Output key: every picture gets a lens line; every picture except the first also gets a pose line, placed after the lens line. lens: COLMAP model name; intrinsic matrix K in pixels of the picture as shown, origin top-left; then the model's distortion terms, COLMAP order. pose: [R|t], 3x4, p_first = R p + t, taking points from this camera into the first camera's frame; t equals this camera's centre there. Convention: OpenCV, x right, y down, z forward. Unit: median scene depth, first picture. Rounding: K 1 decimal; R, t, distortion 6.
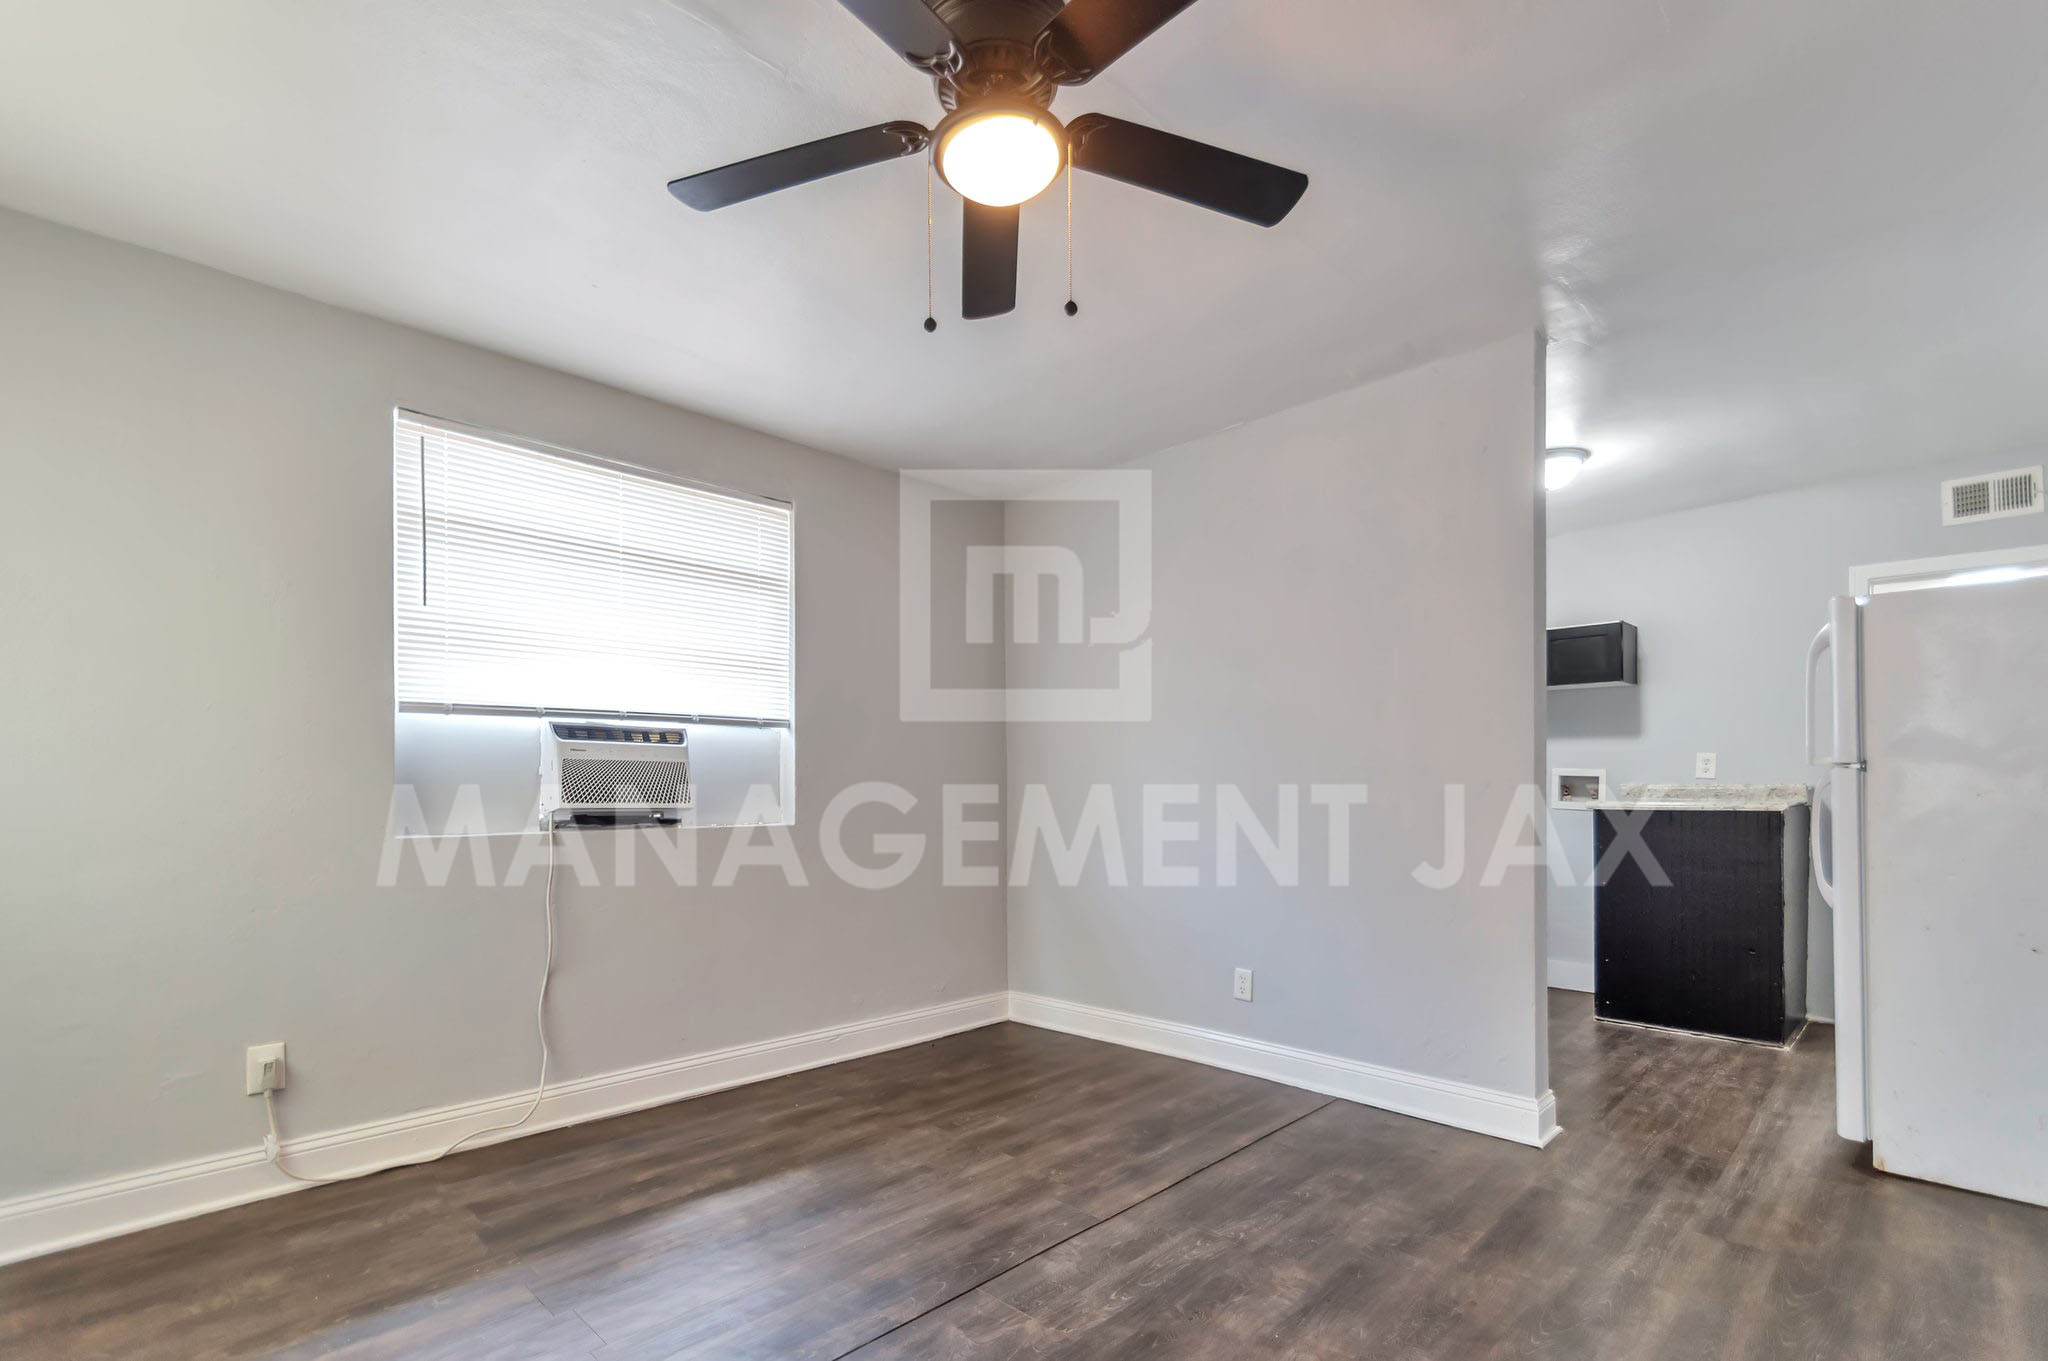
lens RADIAL K [[920.6, 0, 1026.2], [0, 920.6, 781.1], [0, 0, 1]] dist [-0.000367, -0.000288]
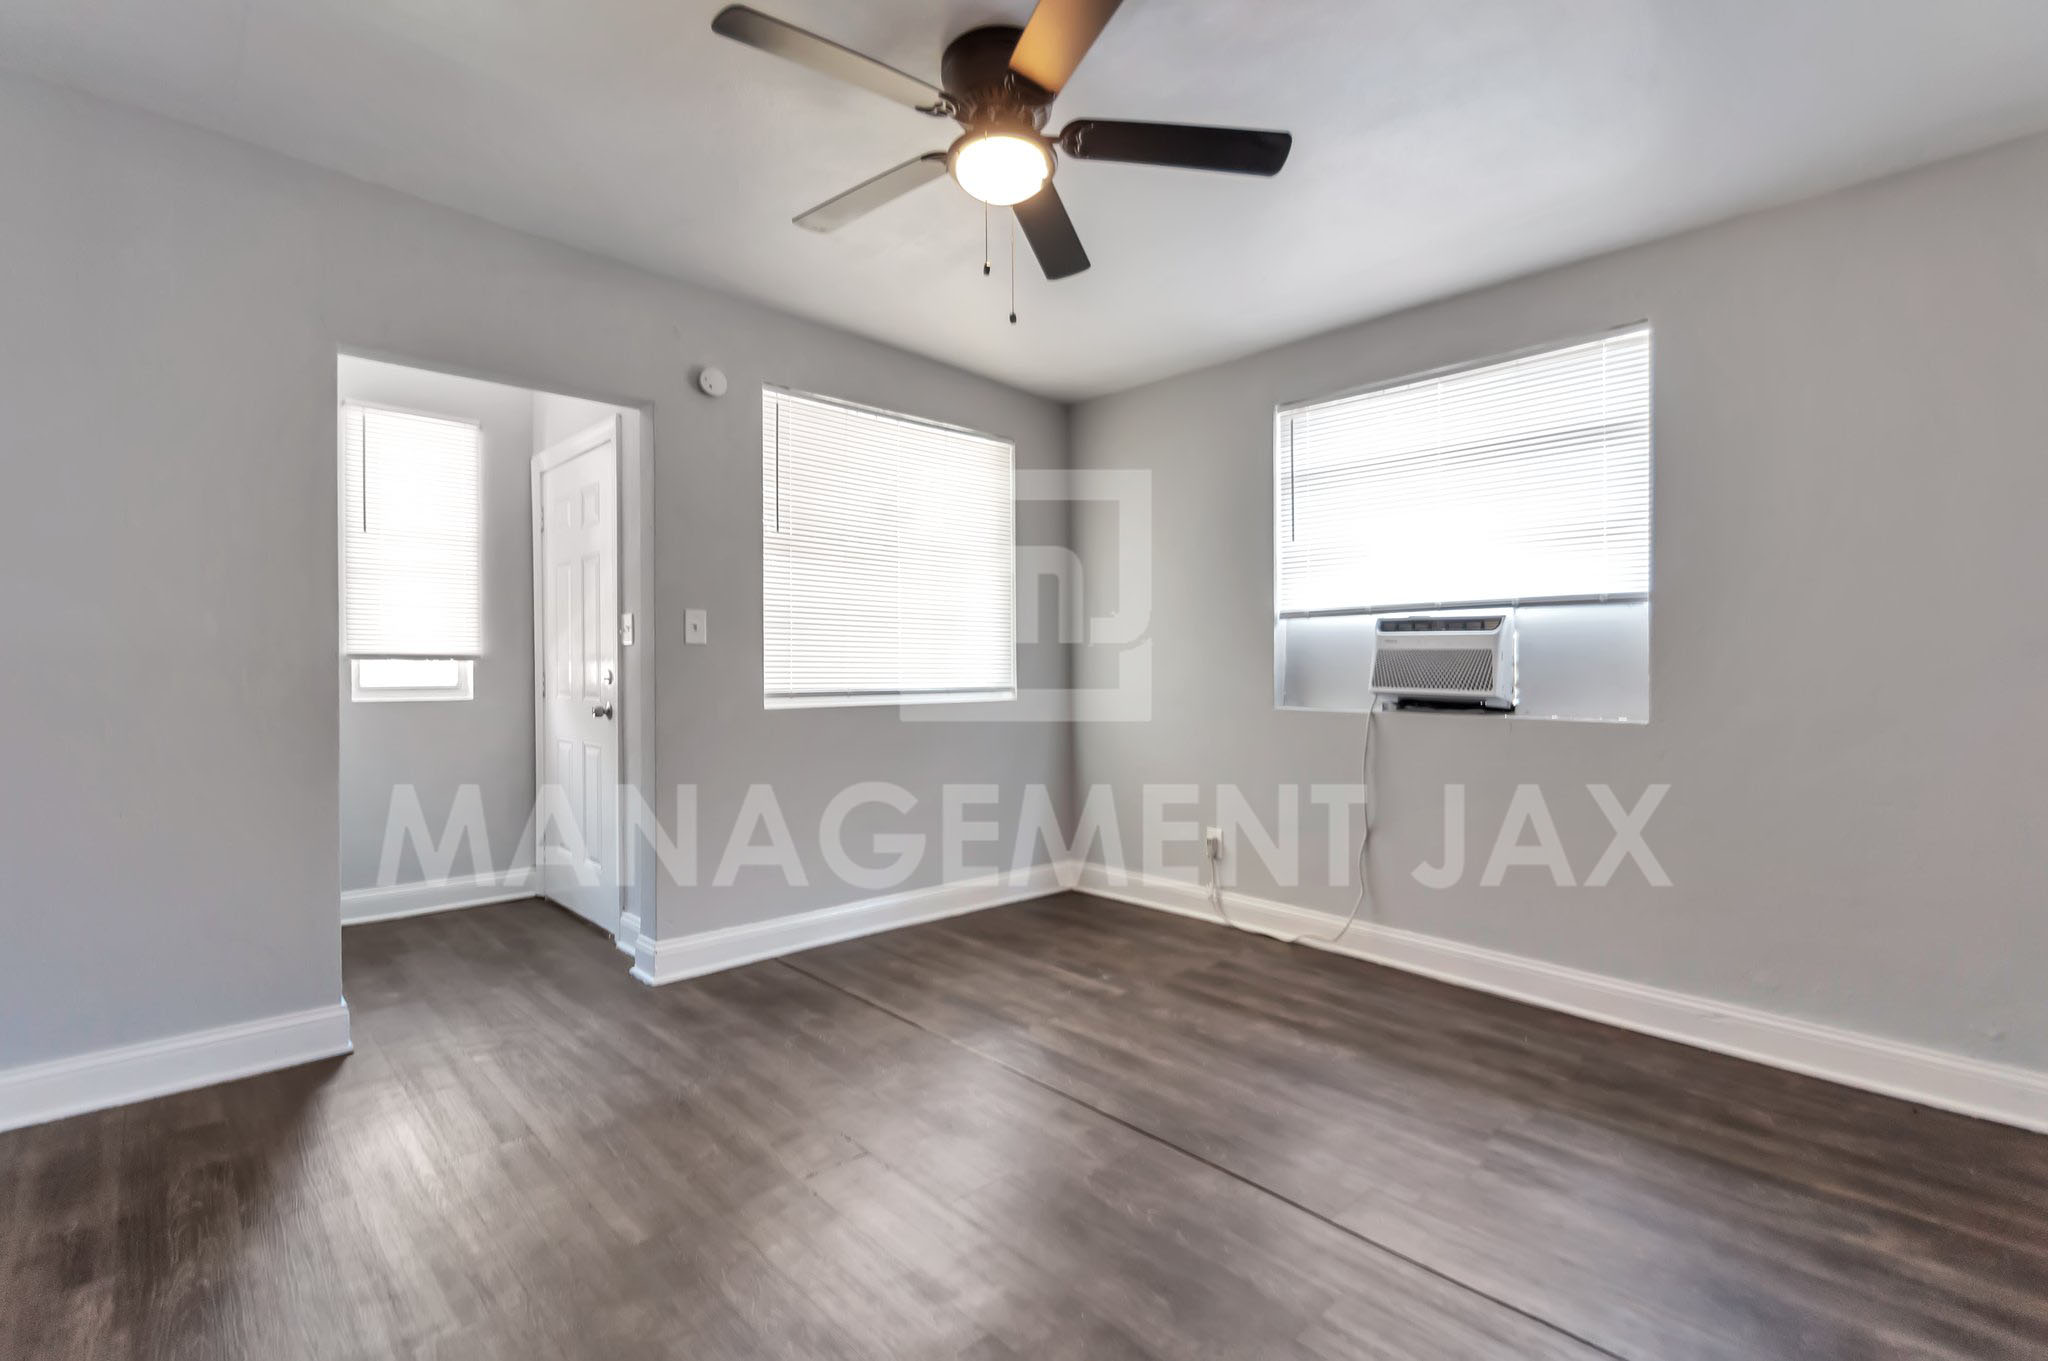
lens RADIAL K [[917.1, 0, 1024.0], [0, 917.1, 680.5], [0, 0, 1]] dist [-0.000883, -0.000458]
pose [[-0.034958, 0.011003, -0.999328, 0.702123], [-0.000699, 0.999939, 0.011035, 0.002858], [0.999389, 0.001084, -0.034948, 0.611860]]
